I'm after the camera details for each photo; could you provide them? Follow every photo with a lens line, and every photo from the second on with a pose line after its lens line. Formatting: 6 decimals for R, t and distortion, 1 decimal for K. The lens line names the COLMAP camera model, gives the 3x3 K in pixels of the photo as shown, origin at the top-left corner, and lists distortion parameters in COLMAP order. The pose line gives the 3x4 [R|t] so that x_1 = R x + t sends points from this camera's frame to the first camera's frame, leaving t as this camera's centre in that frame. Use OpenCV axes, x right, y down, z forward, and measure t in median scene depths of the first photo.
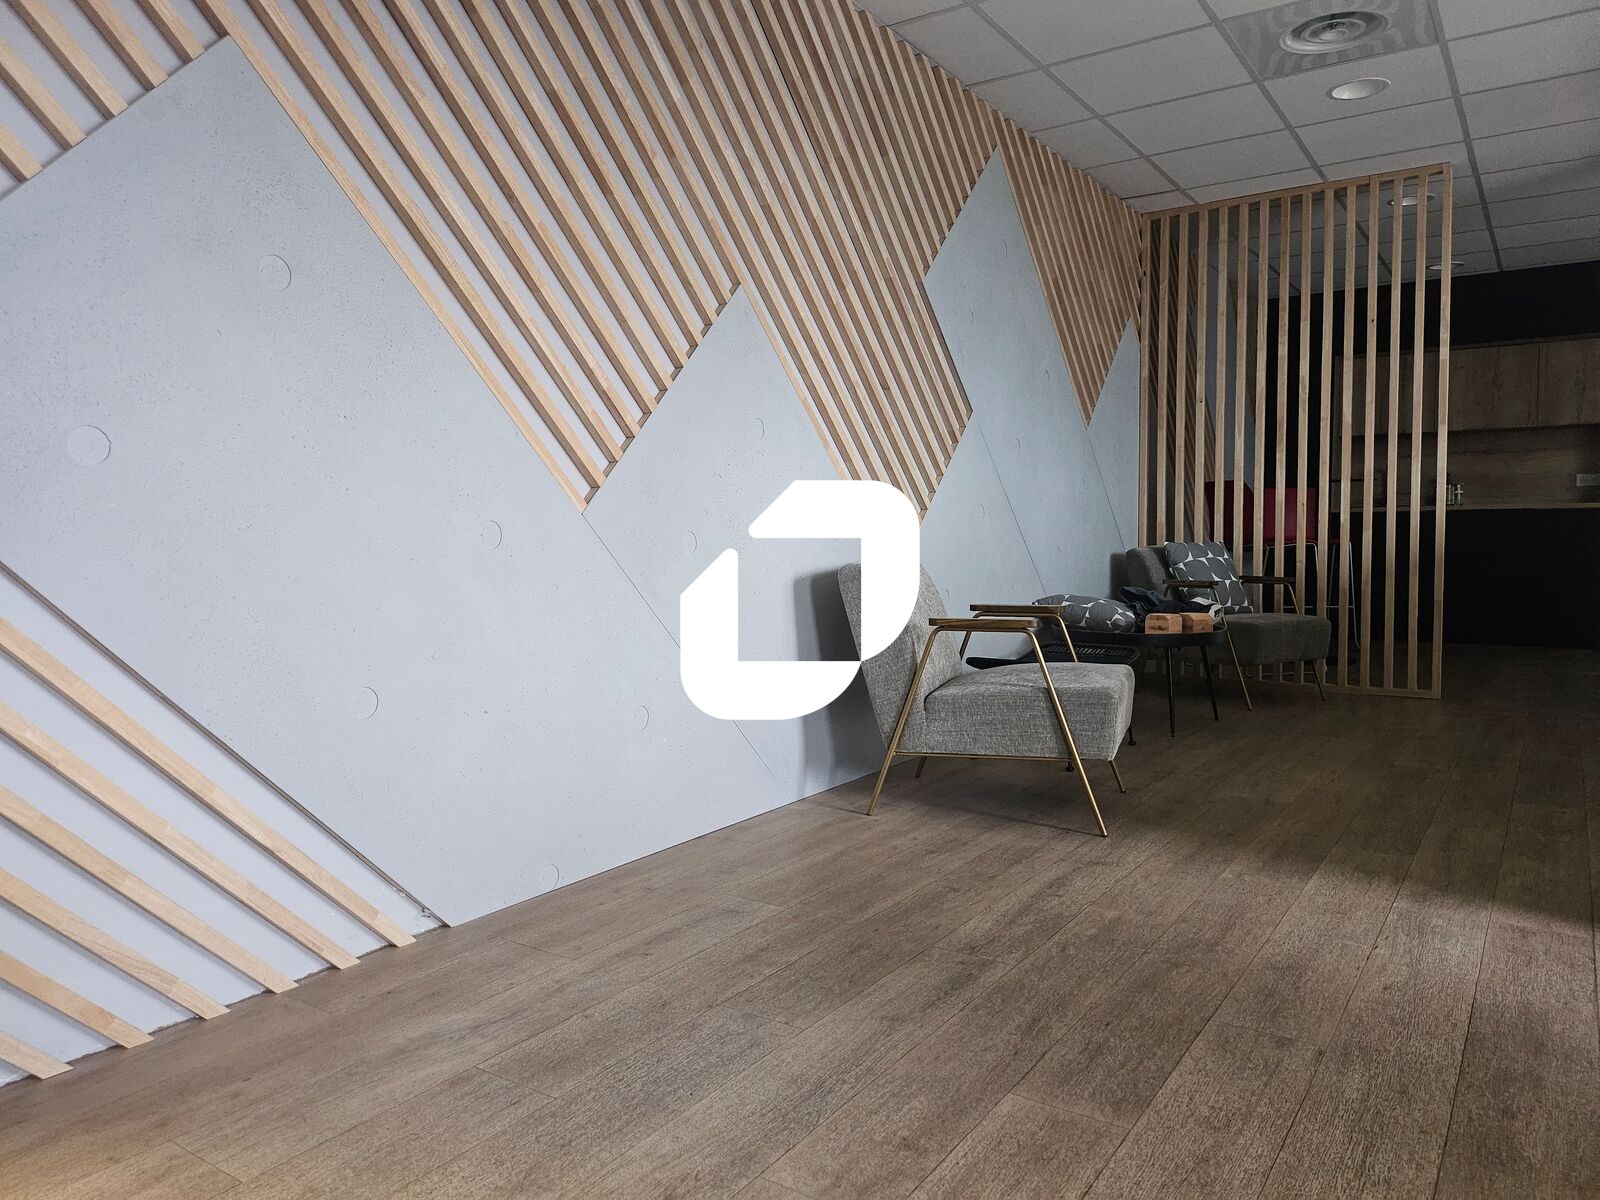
lens RADIAL K [[1118.9, 0, 793.0], [0, 1118.9, 598.0], [0, 0, 1]] dist [0.033164, -0.014352]
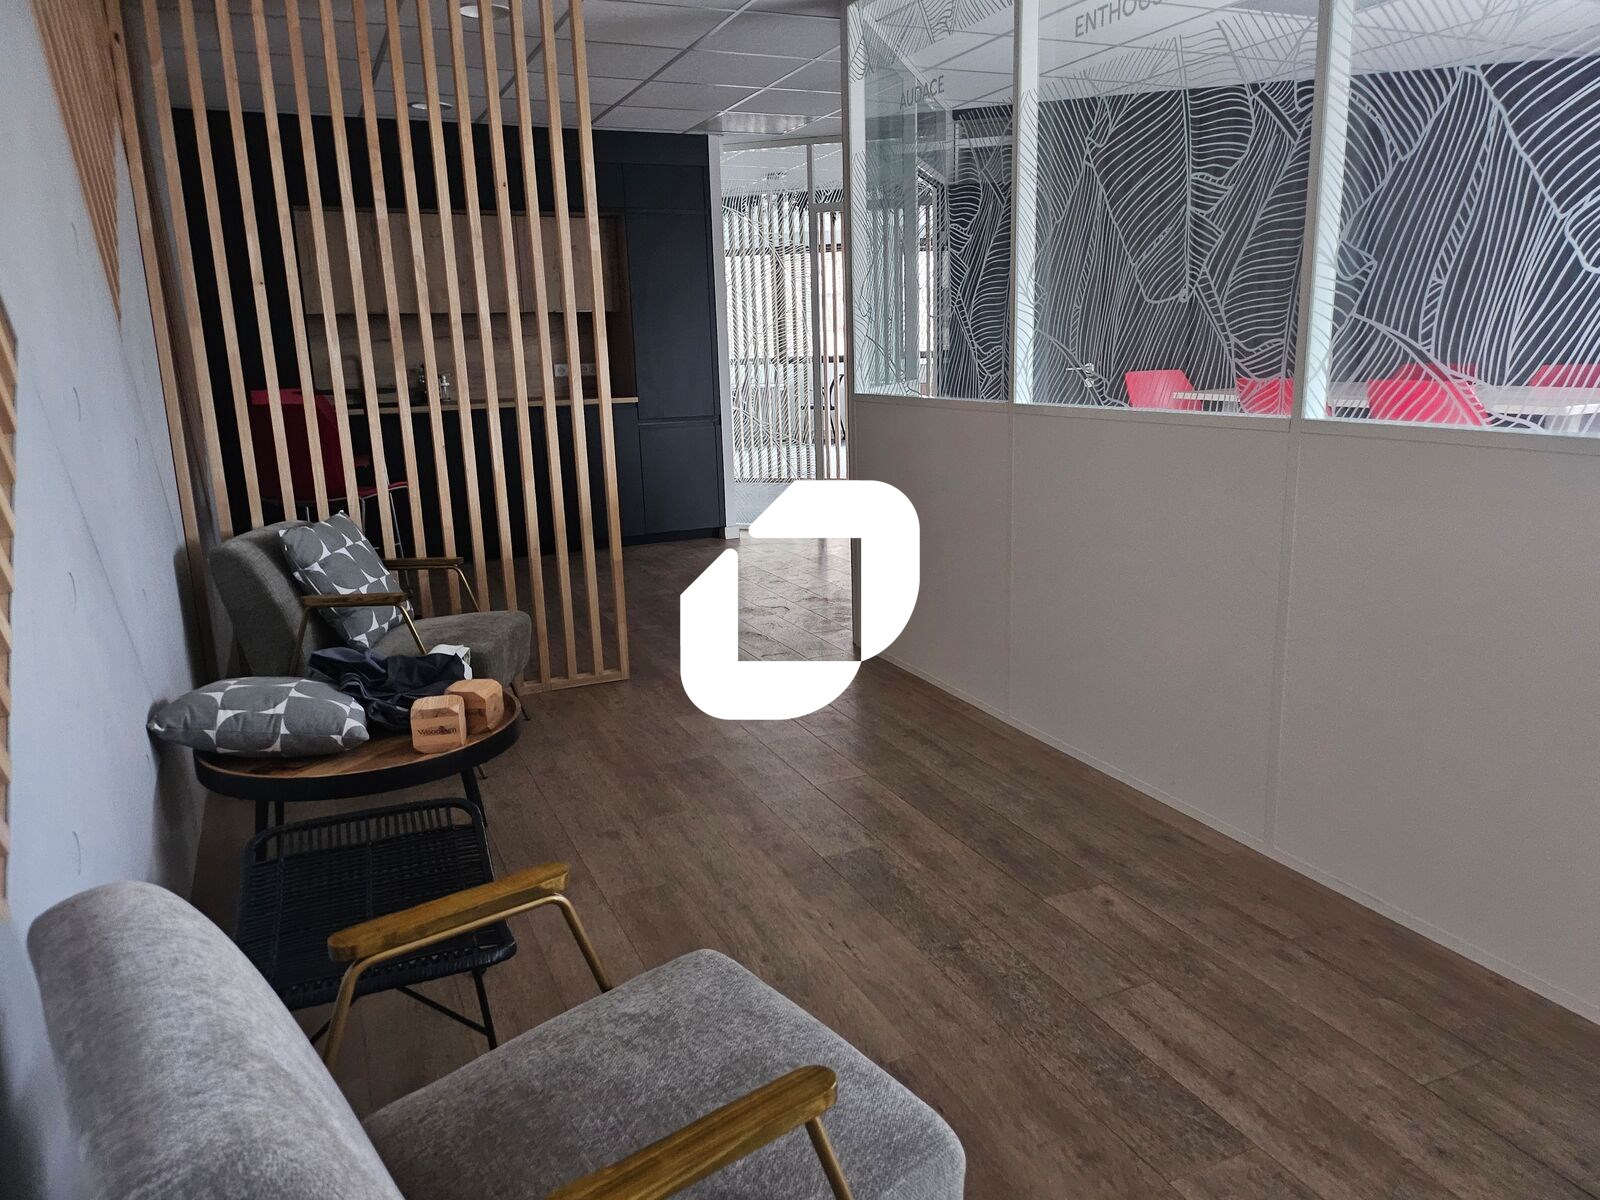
lens RADIAL K [[1118.9, 0, 801.4], [0, 1118.9, 609.9], [0, 0, 1]] dist [0.033164, -0.014352]
pose [[0.527180, -0.201933, 0.825411, -0.029839], [0.075951, 0.978664, 0.190916, -0.122485], [-0.846352, -0.037956, 0.531269, 0.534825]]
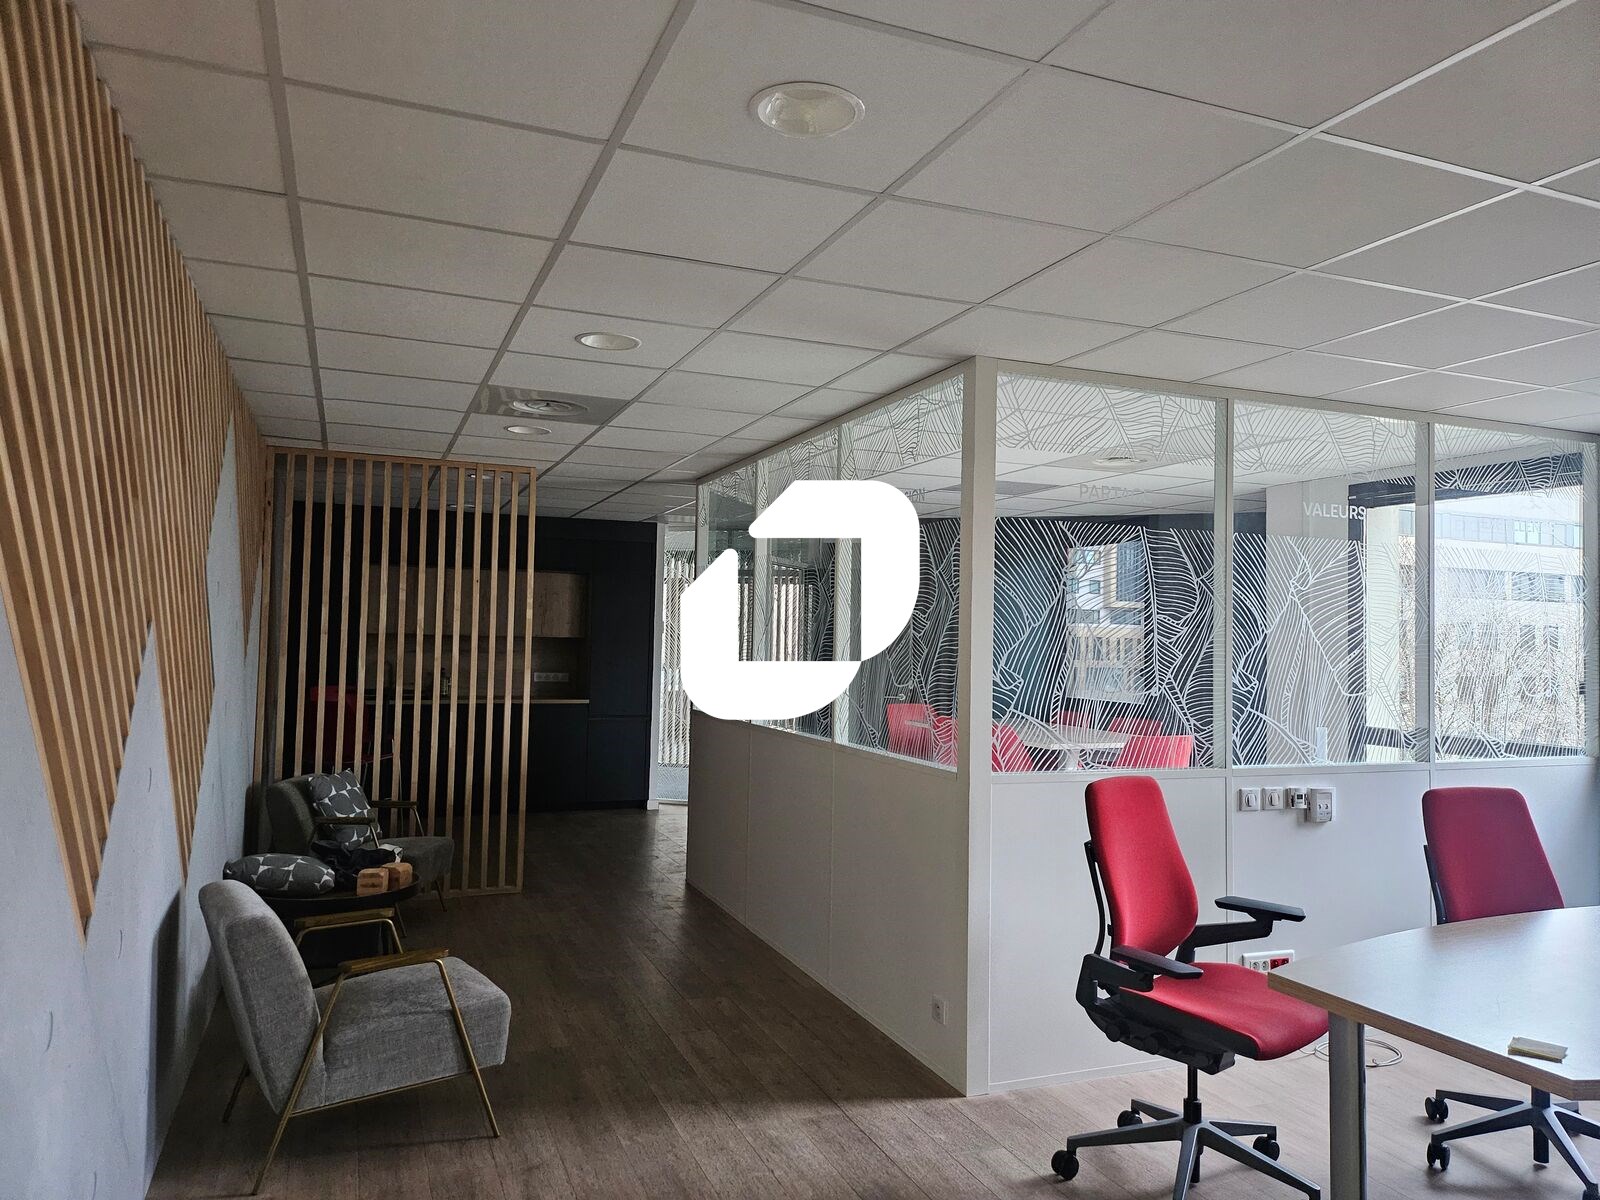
lens RADIAL K [[1118.9, 0, 793.2], [0, 1118.9, 596.9], [0, 0, 1]] dist [0.033164, -0.014352]
pose [[0.566508, 0.050886, 0.822484, -0.323168], [0.028094, 0.996319, -0.080991, -0.142110], [-0.823577, 0.068989, 0.562993, 0.060151]]
